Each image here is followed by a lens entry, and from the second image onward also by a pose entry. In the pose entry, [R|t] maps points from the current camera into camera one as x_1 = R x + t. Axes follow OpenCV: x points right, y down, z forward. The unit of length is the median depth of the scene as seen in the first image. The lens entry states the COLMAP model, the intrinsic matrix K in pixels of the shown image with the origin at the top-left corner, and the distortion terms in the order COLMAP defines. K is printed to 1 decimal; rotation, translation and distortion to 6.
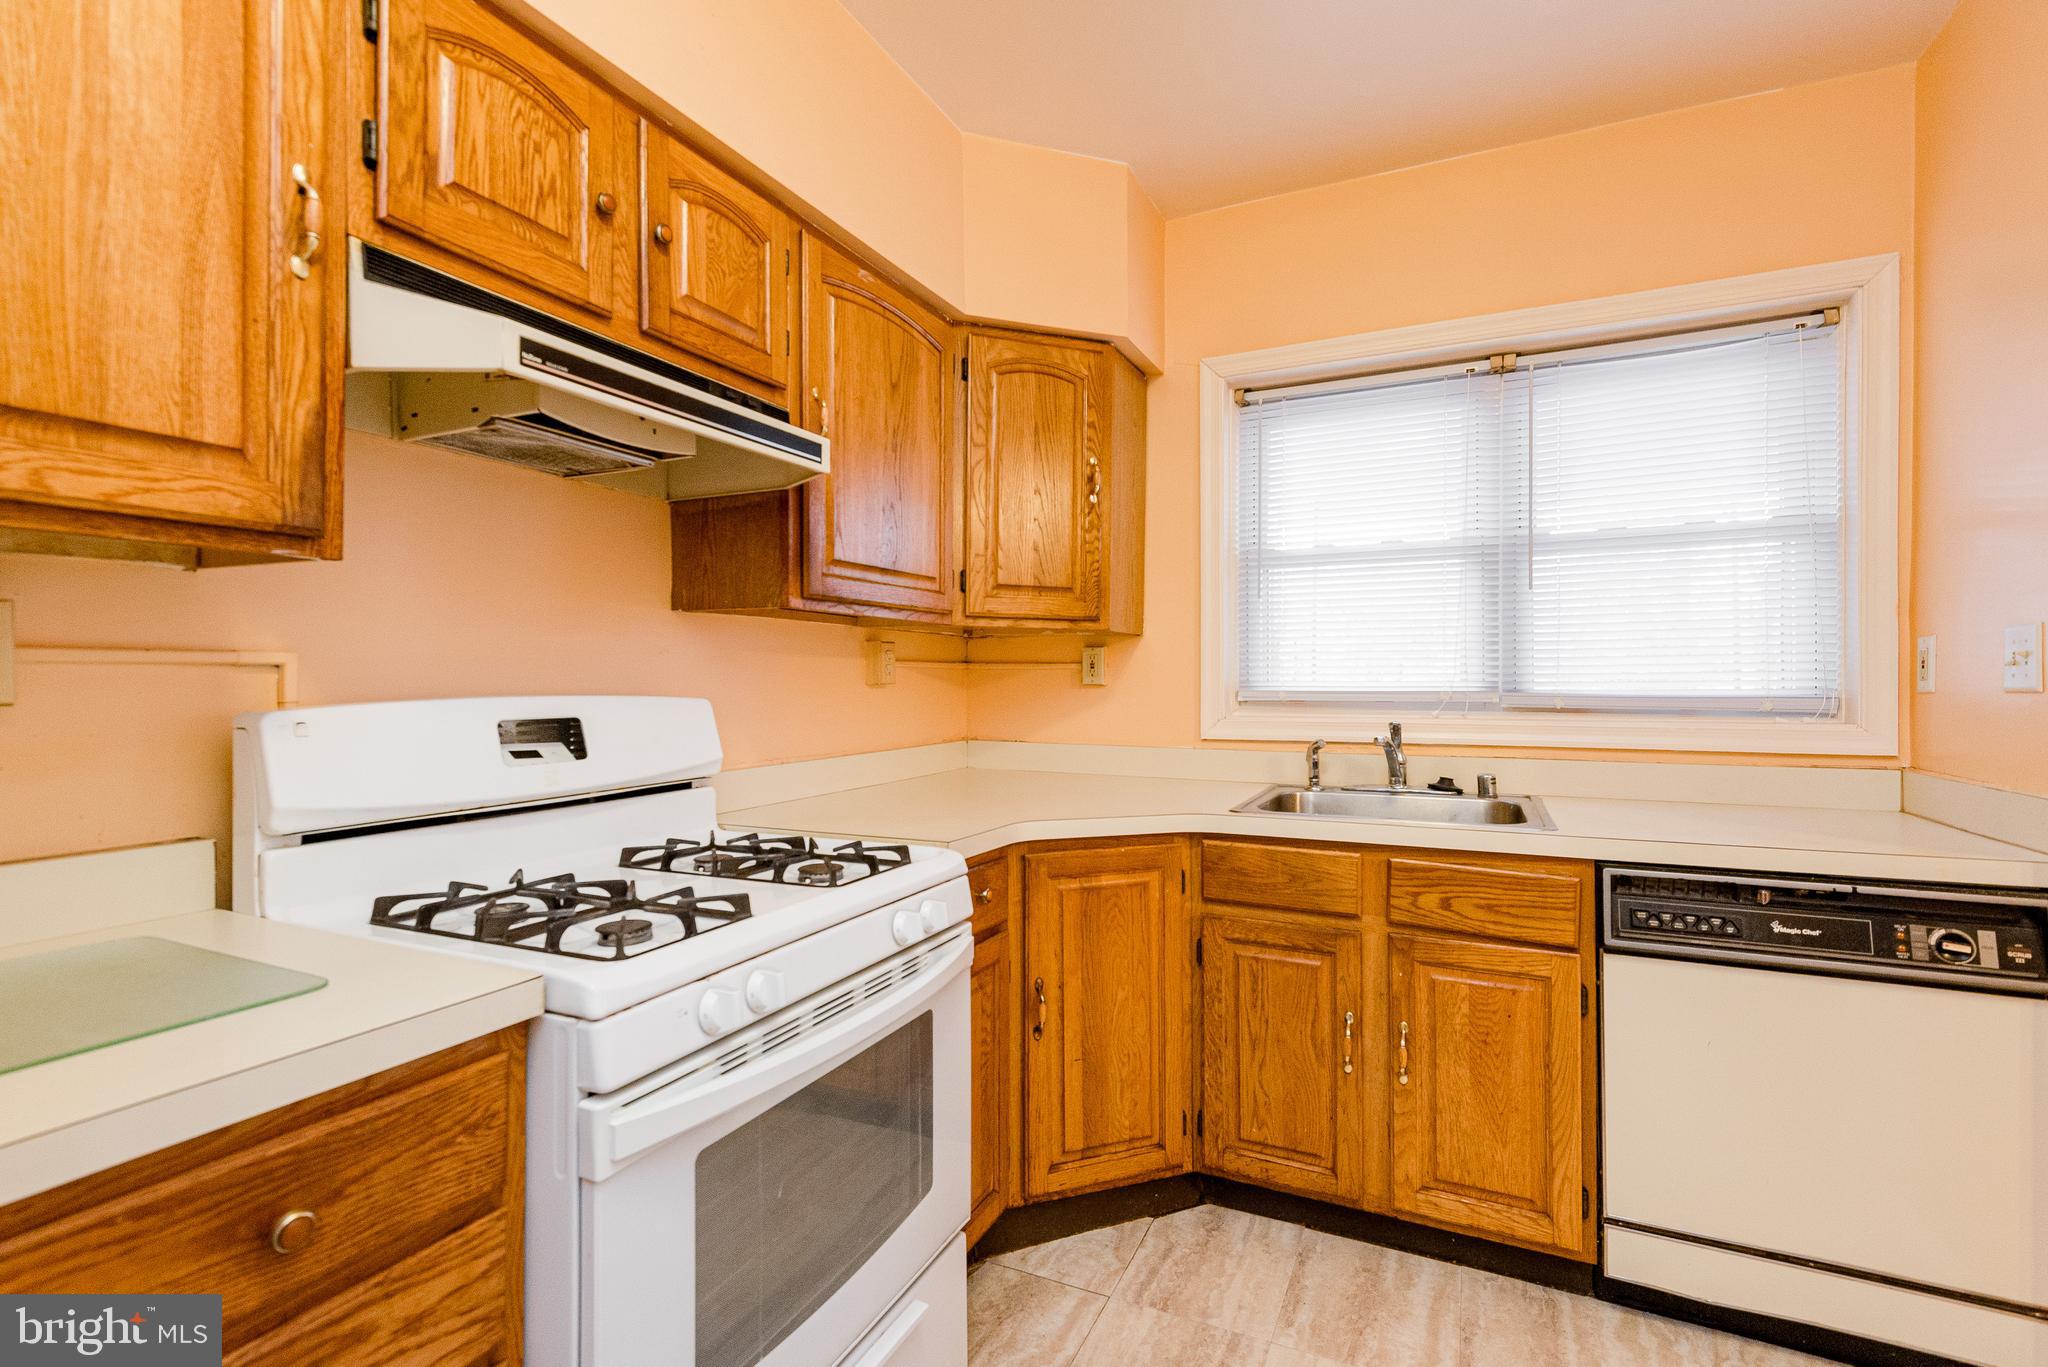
lens RADIAL K [[924.6, 0, 992.6], [0, 924.6, 679.2], [0, 0, 1]] dist [0.026218, -0.011601]
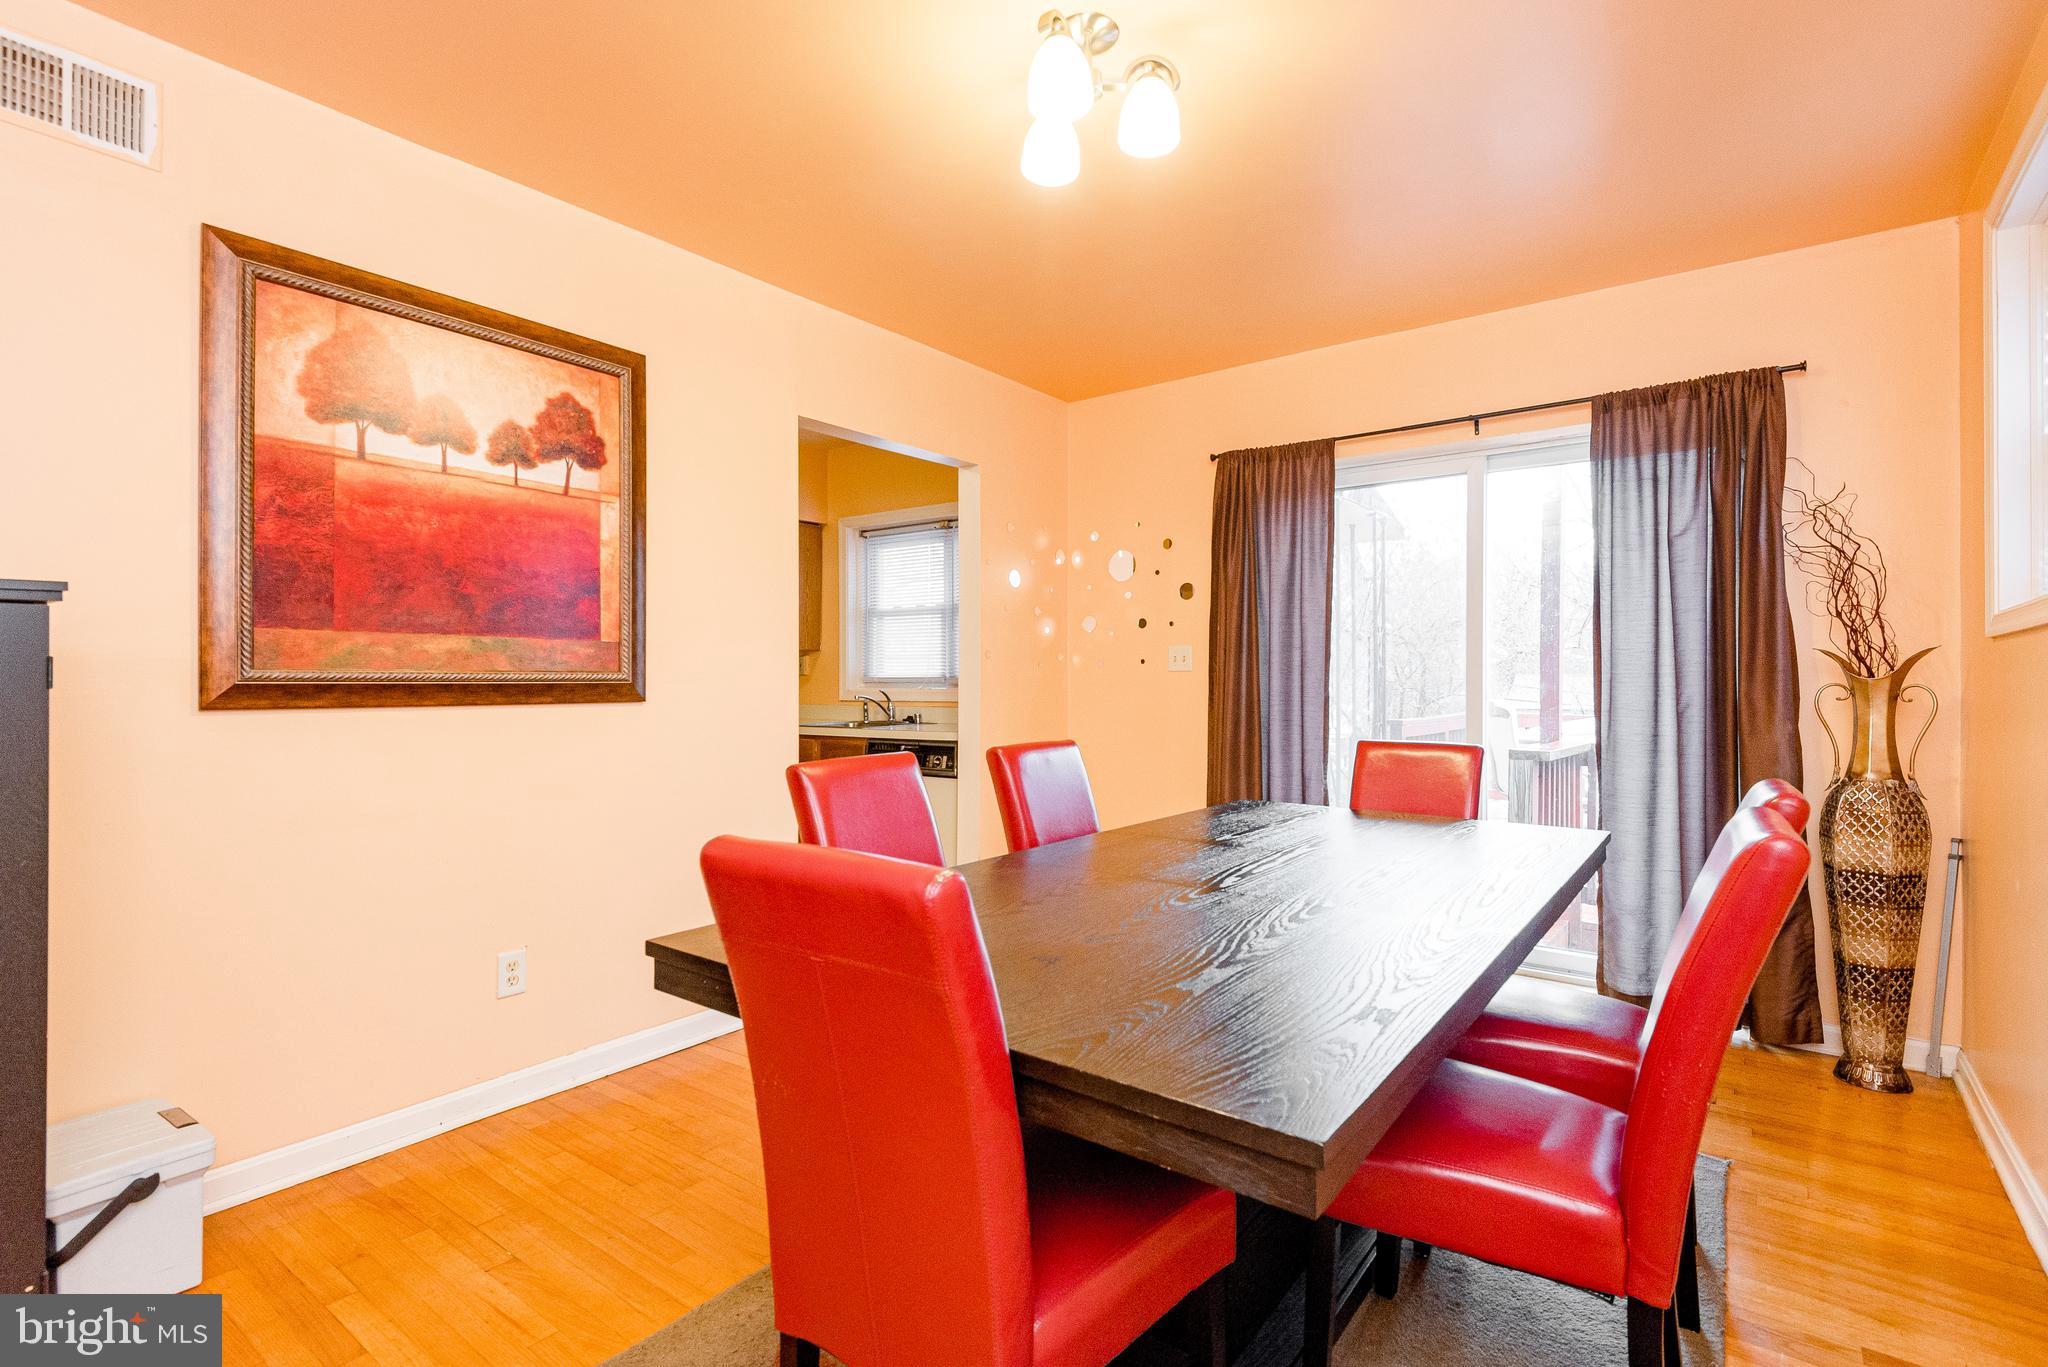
lens RADIAL K [[954.3, 0, 1012.8], [0, 954.3, 676.8], [0, 0, 1]] dist [0.001092, 0.000095]
pose [[0.981560, 0.001130, -0.191149, 1.408542], [-0.001870, 0.999991, -0.003692, 0.025144], [0.191143, 0.003982, 0.981554, -1.424379]]
